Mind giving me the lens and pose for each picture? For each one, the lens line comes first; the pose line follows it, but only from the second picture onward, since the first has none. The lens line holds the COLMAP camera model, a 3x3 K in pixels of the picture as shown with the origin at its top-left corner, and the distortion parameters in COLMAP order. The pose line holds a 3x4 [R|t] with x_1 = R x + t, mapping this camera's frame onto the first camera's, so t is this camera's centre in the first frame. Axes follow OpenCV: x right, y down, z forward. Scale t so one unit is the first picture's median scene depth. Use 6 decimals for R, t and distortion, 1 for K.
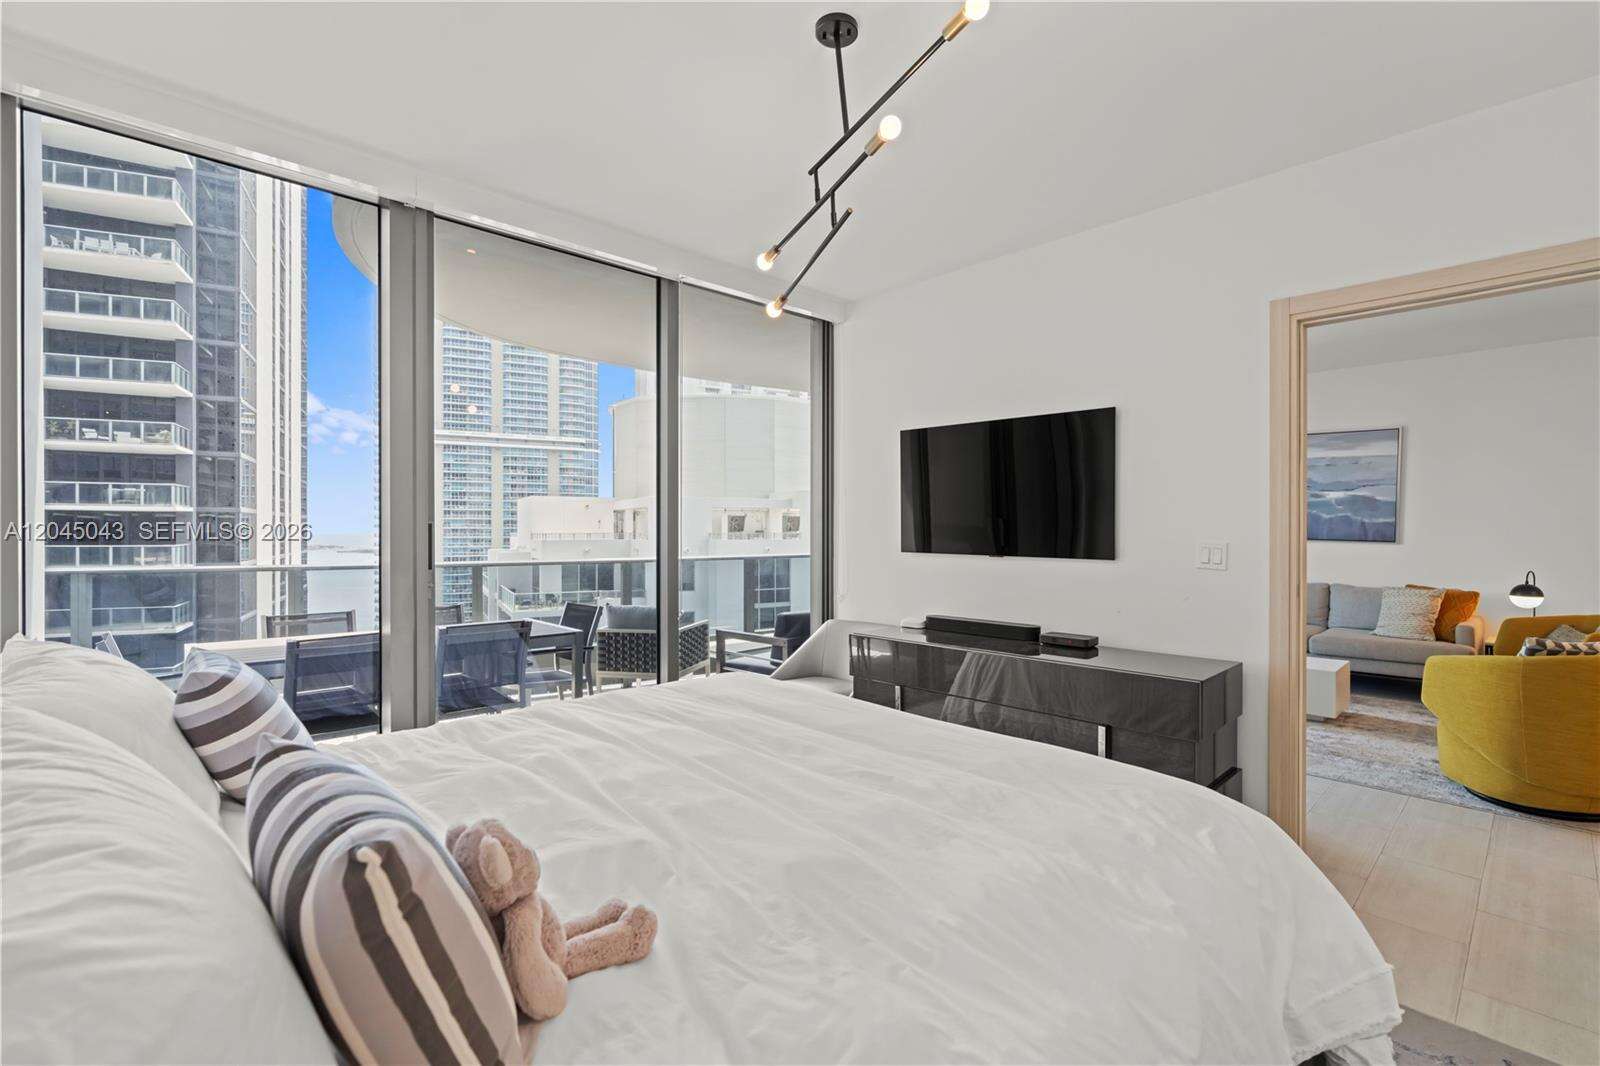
lens RADIAL K [[728.5, 0, 804.7], [0, 728.5, 530.0], [0, 0, 1]] dist [-0.001169, -0.000131]
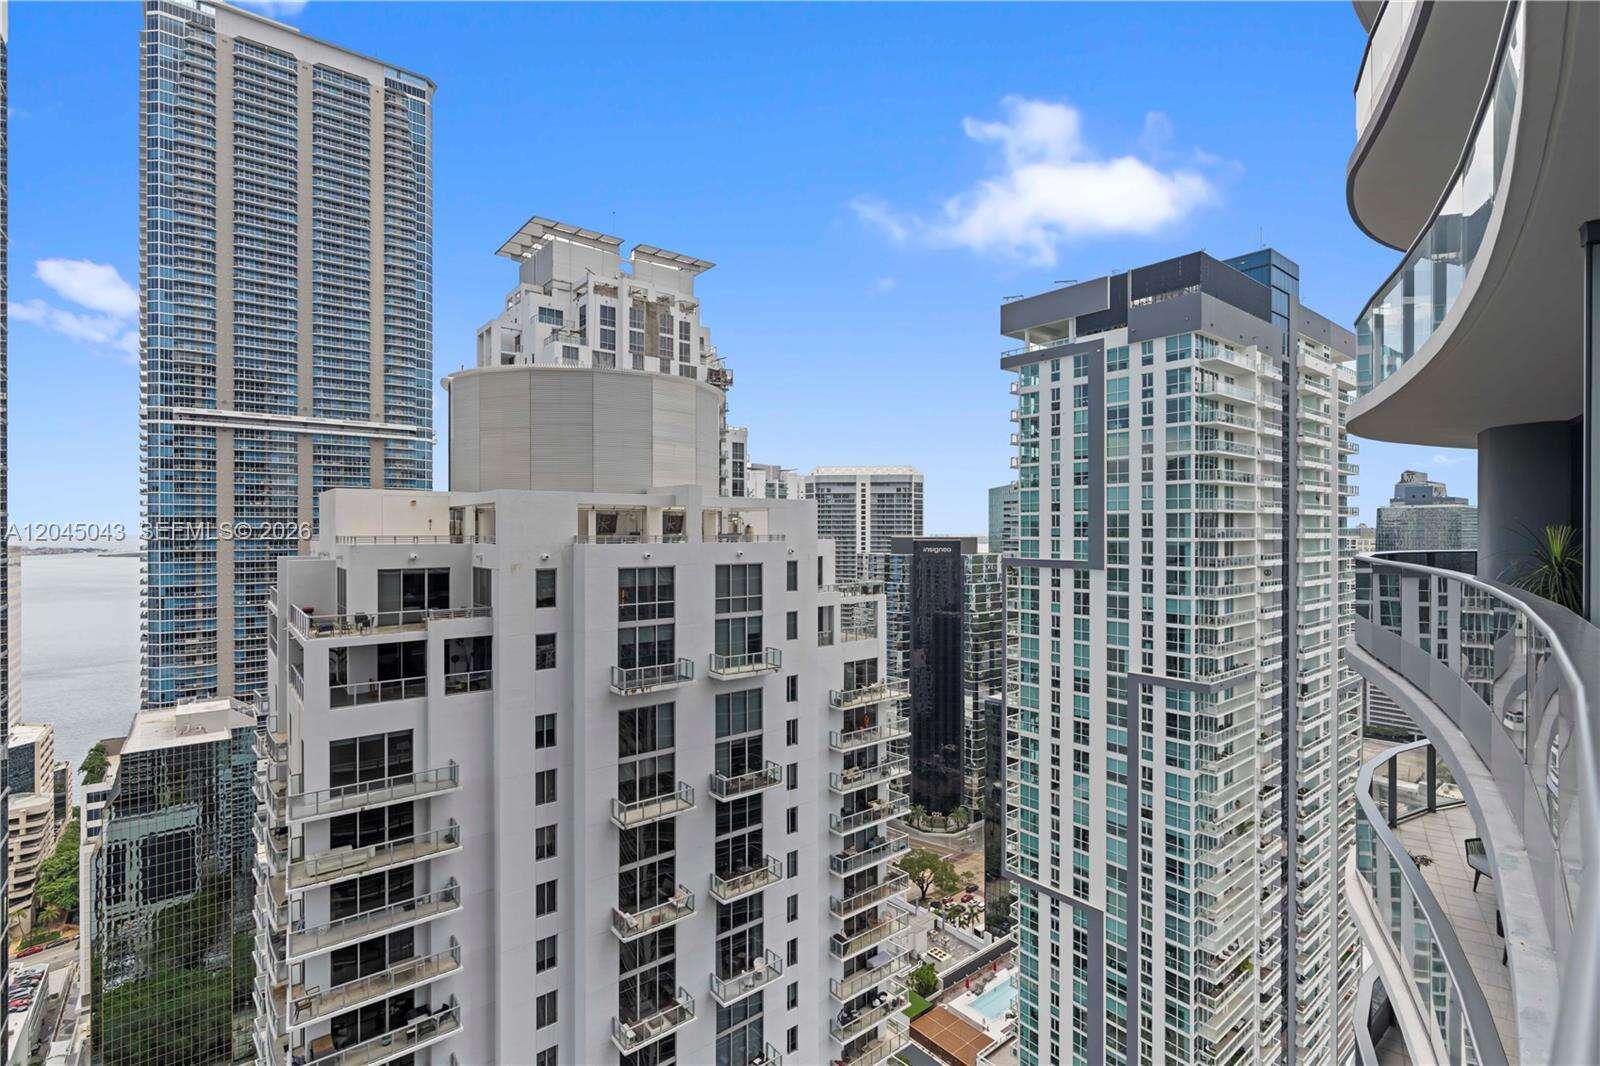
lens RADIAL K [[728.5, 0, 804.7], [0, 728.5, 530.0], [0, 0, 1]] dist [-0.001169, -0.000131]
pose [[0.981169, -0.000468, 0.193149, -0.035434], [0.000156, 0.999999, 0.001631, -0.003503], [-0.193149, -0.001570, 0.981168, 0.146118]]
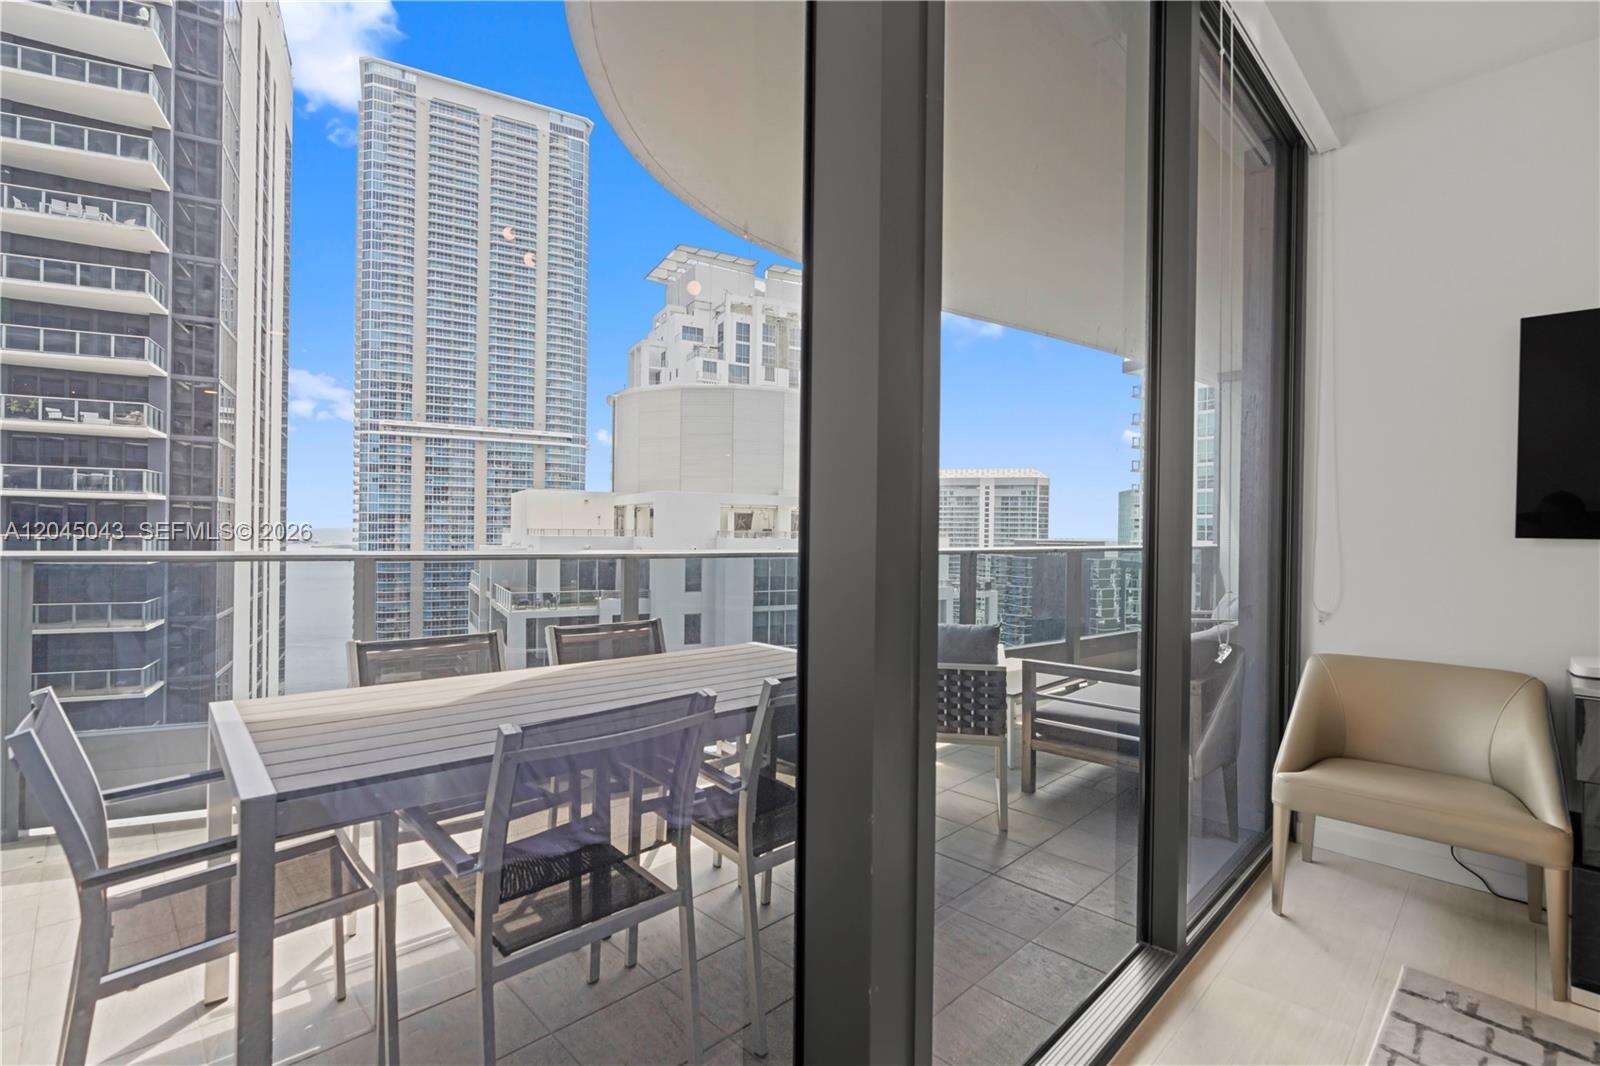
lens RADIAL K [[729.6, 0, 800.0], [0, 729.6, 533.0], [0, 0, 1]] dist [-0.008153, 0.000064]
pose [[0.999722, 0.012631, 0.019921, -0.042540], [-0.012701, 0.999914, 0.003375, 0.002474], [-0.019877, -0.003627, 0.999796, 0.050538]]
